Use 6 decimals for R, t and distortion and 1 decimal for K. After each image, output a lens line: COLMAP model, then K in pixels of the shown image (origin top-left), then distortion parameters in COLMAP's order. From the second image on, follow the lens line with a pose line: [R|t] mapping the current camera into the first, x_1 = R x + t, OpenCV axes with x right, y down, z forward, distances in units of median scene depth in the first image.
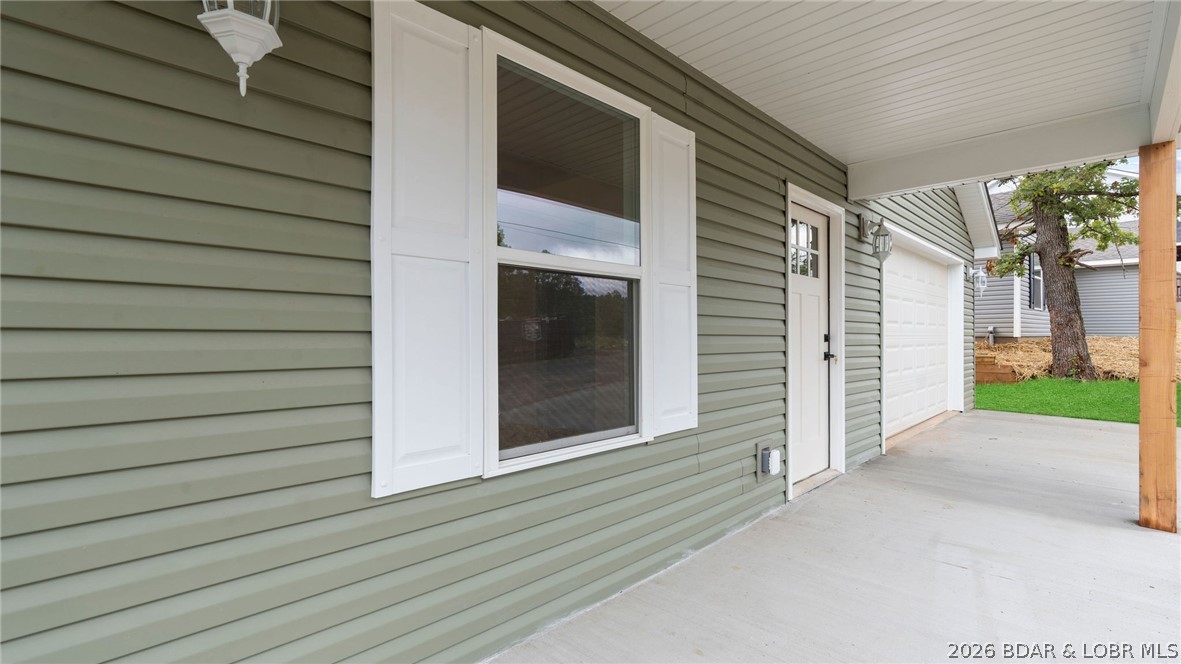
lens RADIAL K [[536.3, 0, 599.3], [0, 536.3, 332.8], [0, 0, 1]] dist [-0.009268, 0.002534]
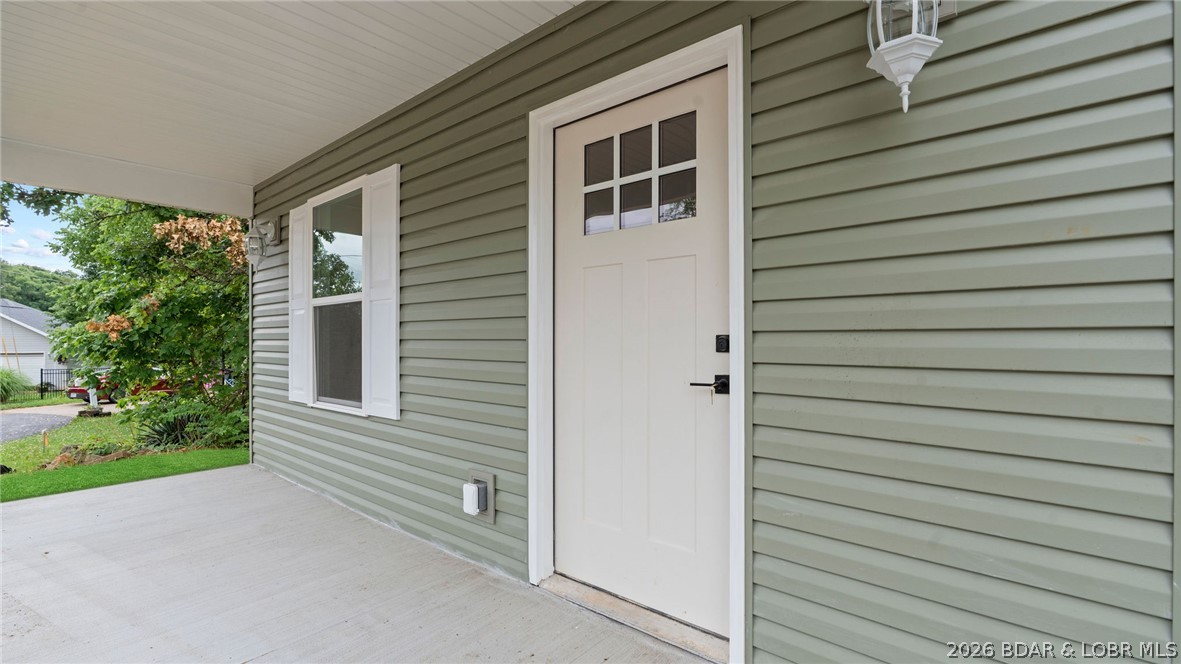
lens RADIAL K [[504.6, 0, 598.9], [0, 504.6, 339.3], [0, 0, 1]] dist [0.001895, 0.000024]
pose [[0.082221, -0.001548, -0.996613, 1.099159], [0.011020, 0.999939, -0.000644, 0.007334], [0.996553, -0.010930, 0.082233, 1.140145]]
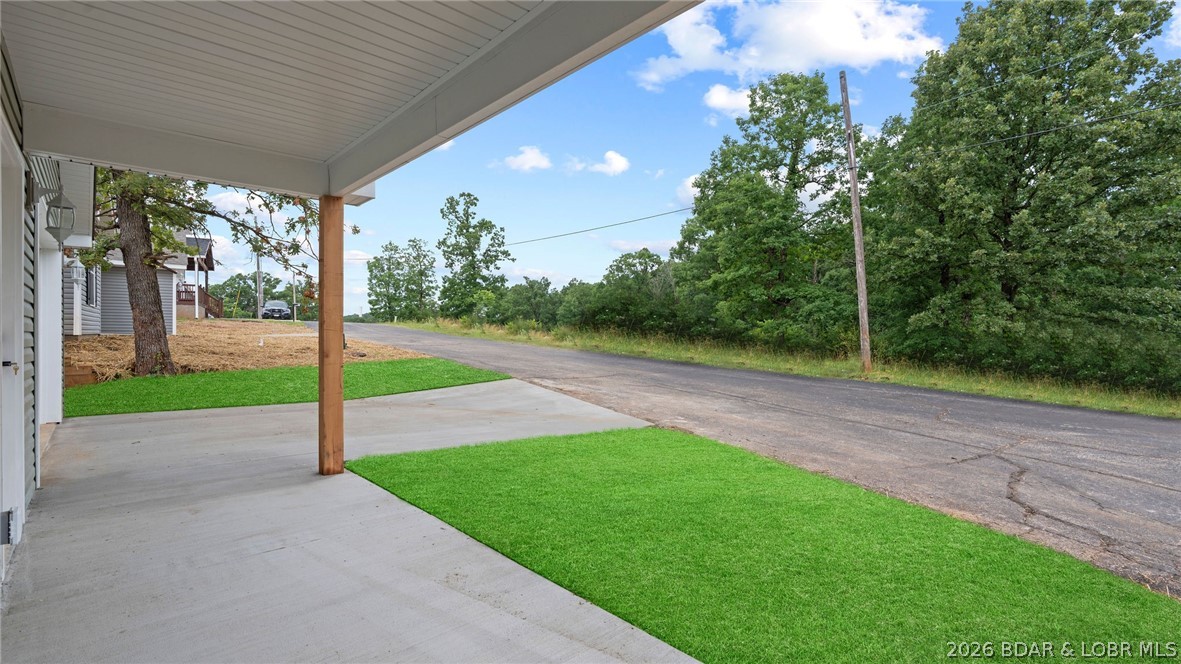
lens RADIAL K [[536.3, 0, 588.7], [0, 536.3, 333.4], [0, 0, 1]] dist [-0.009268, 0.002534]
pose [[0.056108, -0.002169, 0.998422, -0.290953], [-0.004493, 0.999987, 0.002425, -0.003962], [-0.998415, -0.004622, 0.056098, 0.243911]]
